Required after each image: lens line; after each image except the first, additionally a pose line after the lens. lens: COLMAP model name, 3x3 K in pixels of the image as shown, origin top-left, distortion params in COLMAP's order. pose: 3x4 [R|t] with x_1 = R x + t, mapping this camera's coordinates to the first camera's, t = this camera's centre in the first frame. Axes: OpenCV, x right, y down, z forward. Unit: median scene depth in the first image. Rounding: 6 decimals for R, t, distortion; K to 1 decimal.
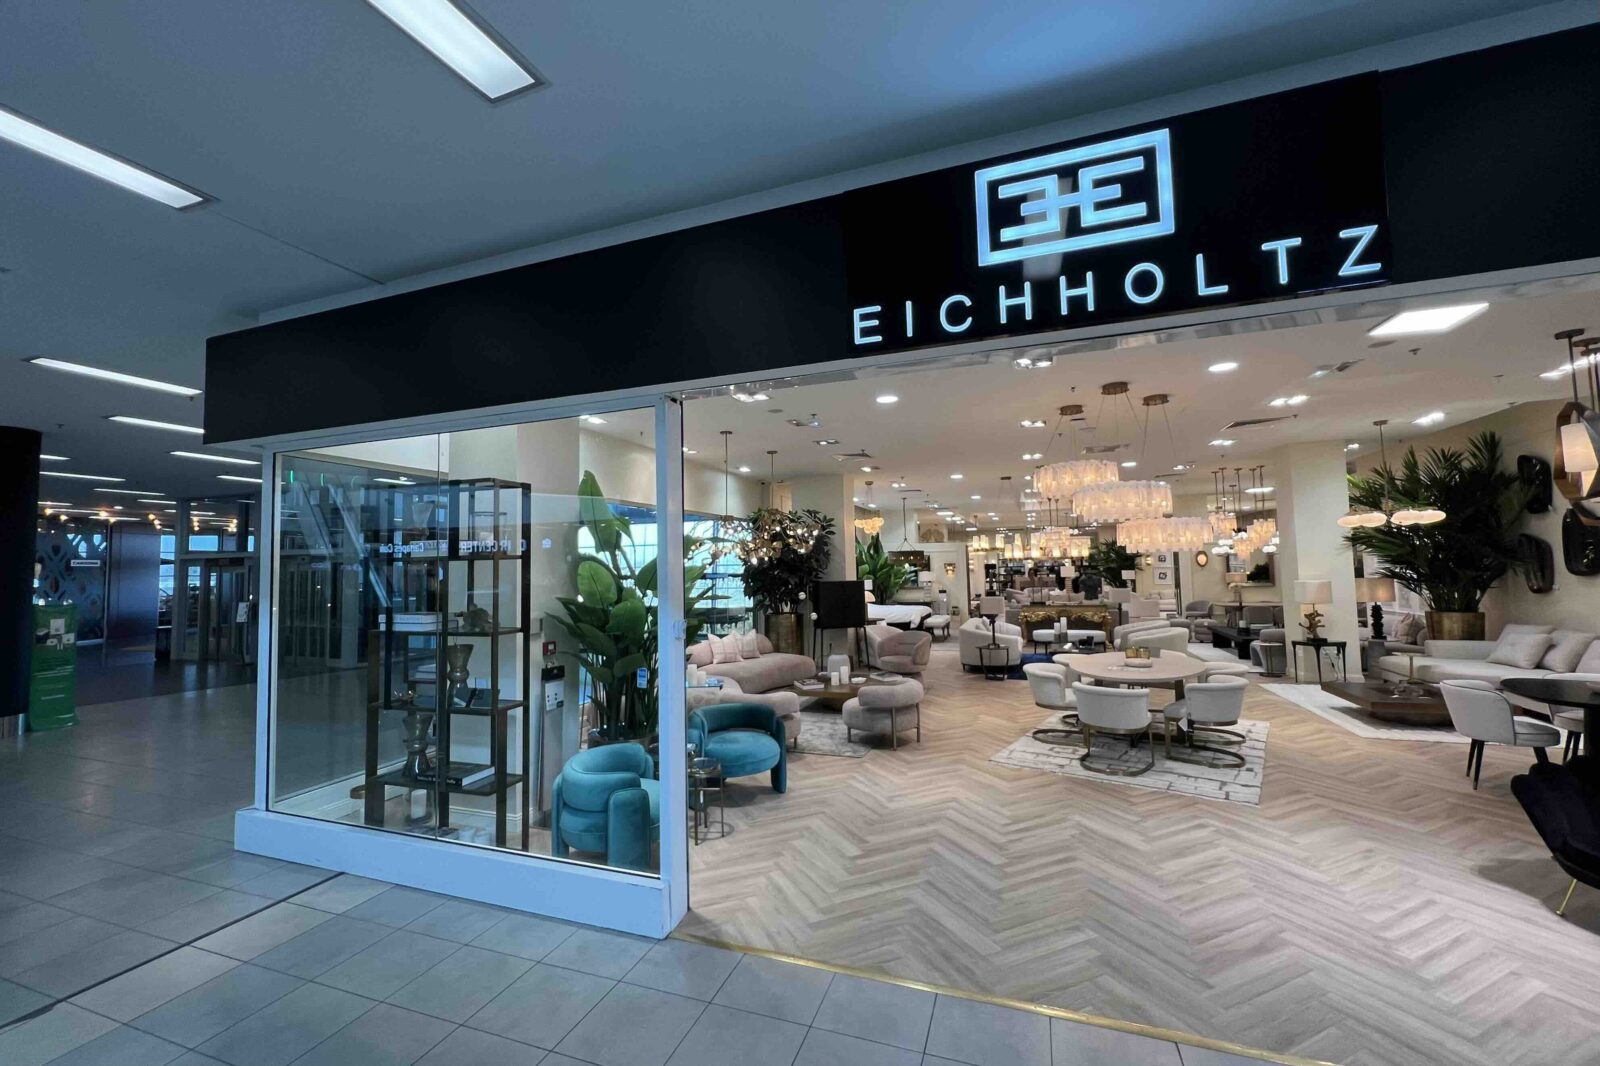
lens RADIAL K [[647.4, 0, 791.4], [0, 647.4, 525.8], [0, 0, 1]] dist [0.000453, -0.001030]
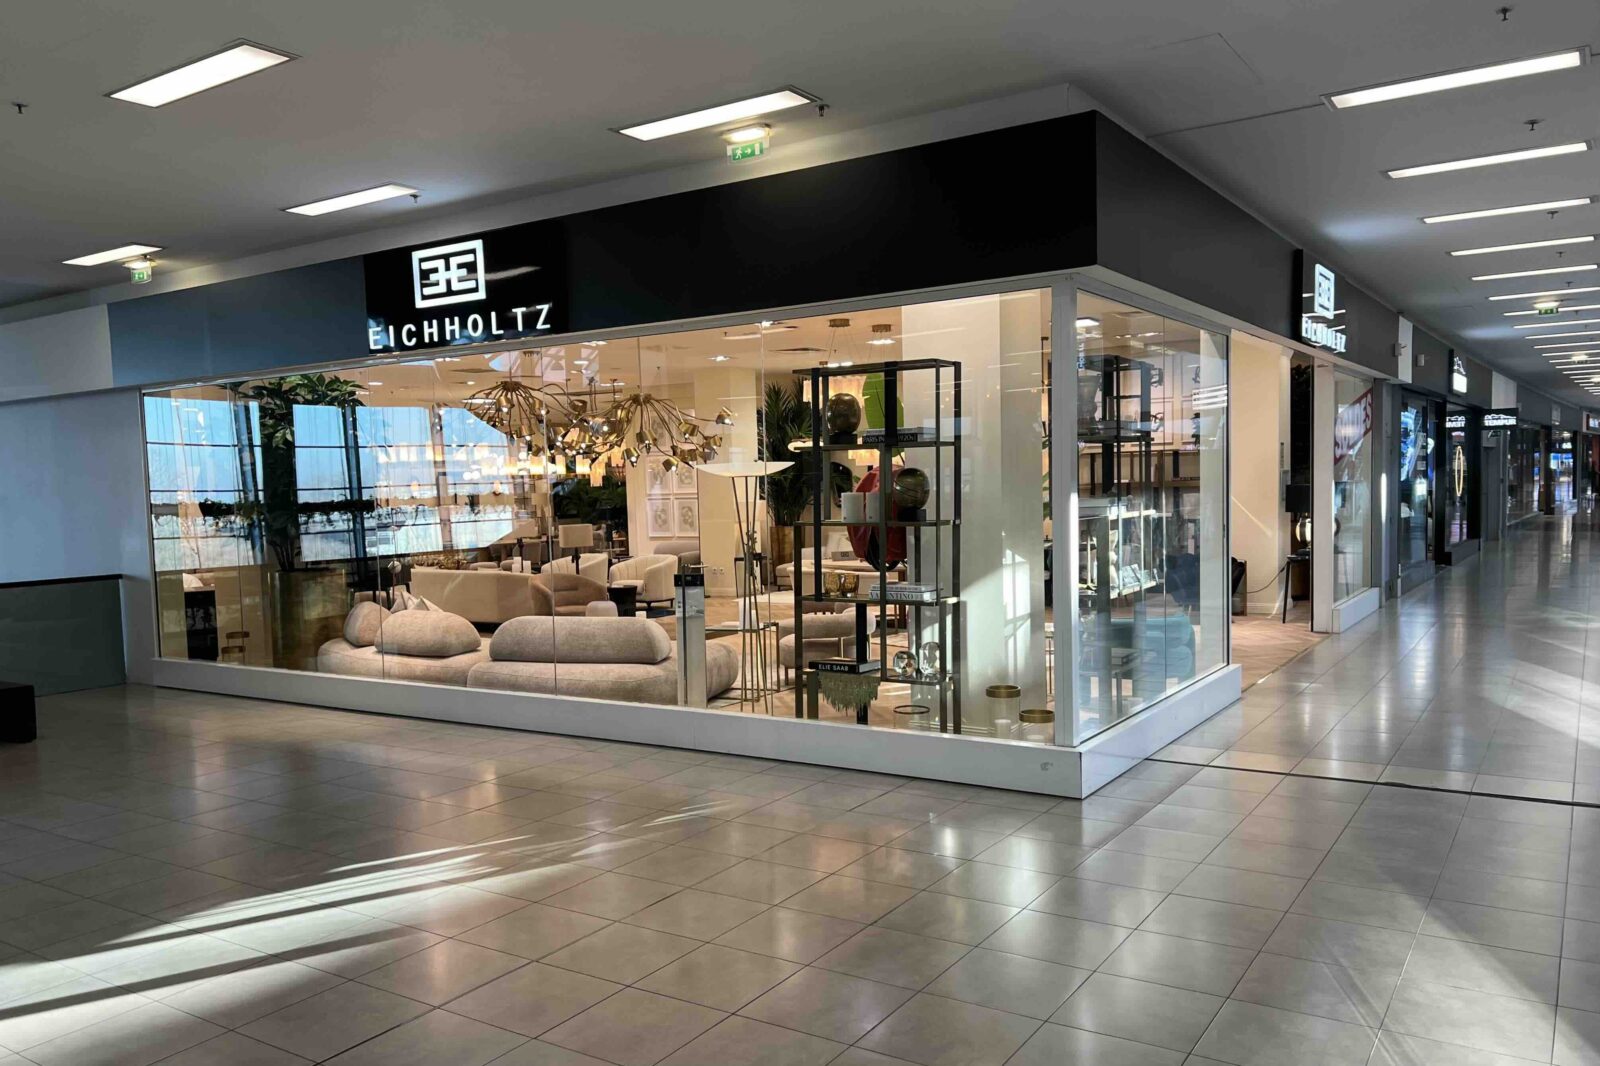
lens RADIAL K [[1194.4, 0, 808.3], [0, 1194.4, 546.3], [0, 0, 1]] dist [0.041213, -0.044285]
pose [[0.975502, 0.012544, -0.219633, 0.776255], [0.013551, 0.993051, 0.116902, -0.048396], [0.219573, -0.117014, 0.968553, -0.753611]]
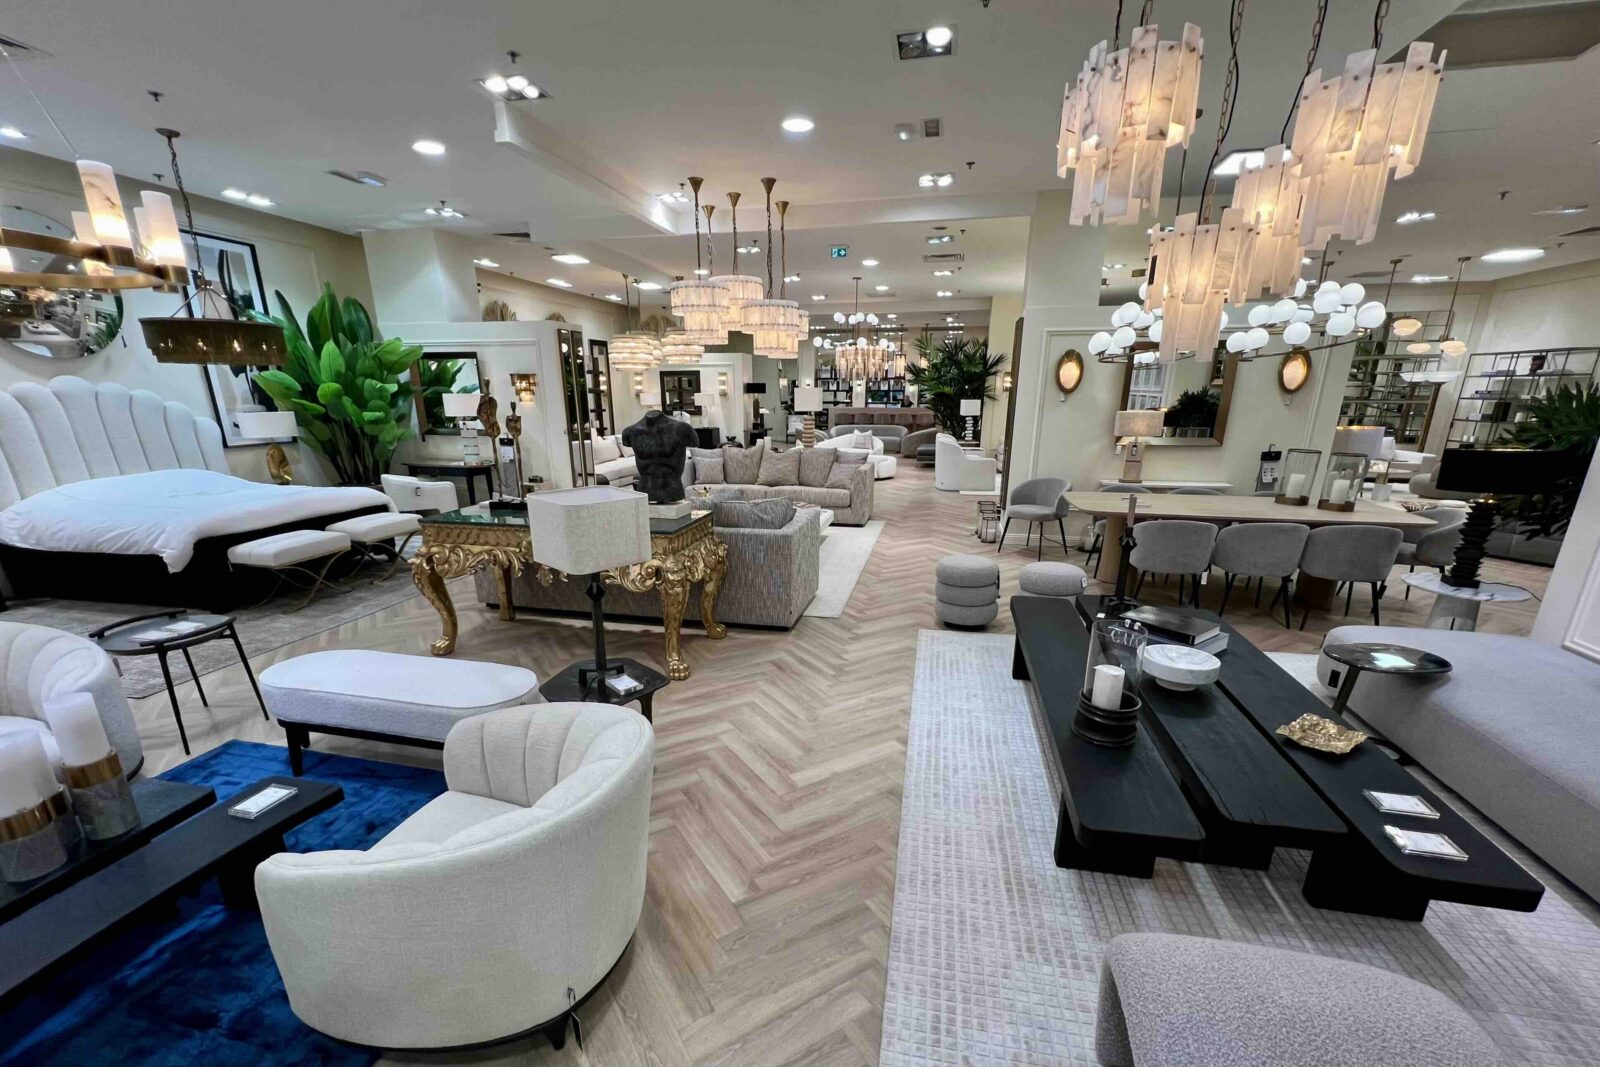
lens RADIAL K [[647.4, 0, 806.8], [0, 647.4, 596.8], [0, 0, 1]] dist [0.000453, -0.001030]
pose [[0.990287, -0.022414, 0.137221, 0.998731], [-0.028985, 0.931959, 0.361404, 0.096433], [-0.135985, -0.361871, 0.922257, 1.451184]]
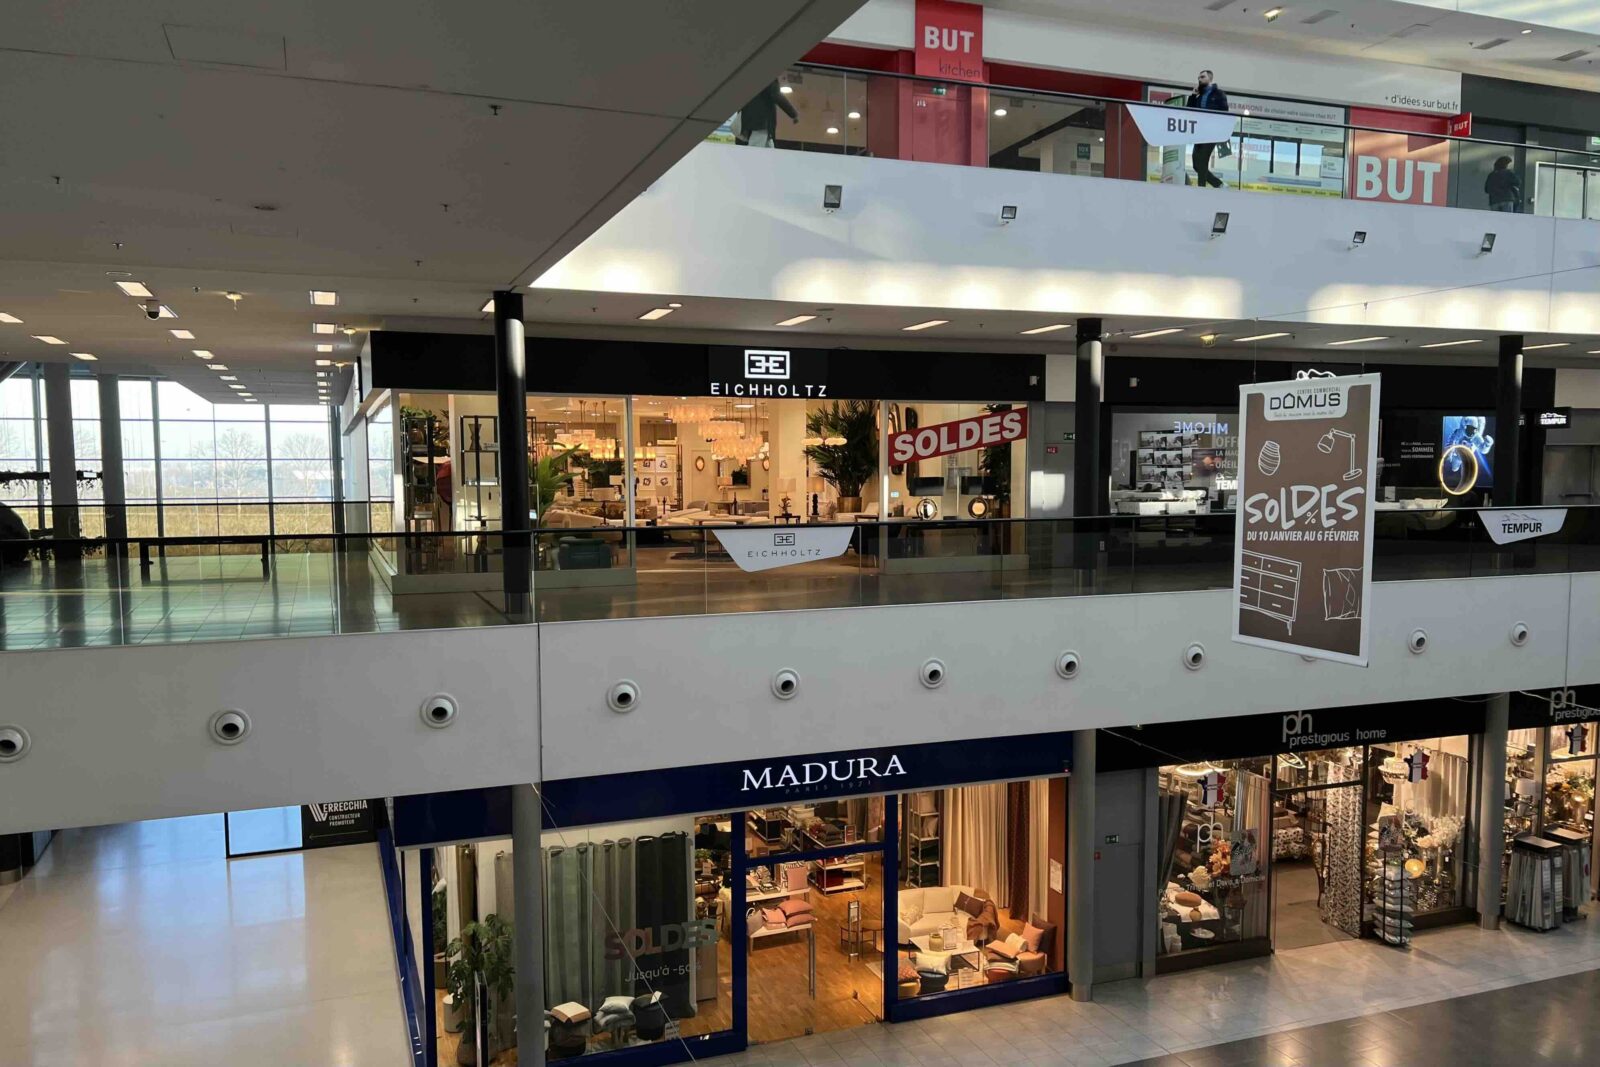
lens RADIAL K [[1194.4, 0, 805.0], [0, 1194.4, 547.7], [0, 0, 1]] dist [0.041213, -0.044285]
pose [[0.743831, -0.026608, 0.667838, -1.508313], [-0.054261, 0.993505, 0.100019, -0.053651], [-0.666162, -0.110634, 0.737556, -1.626631]]
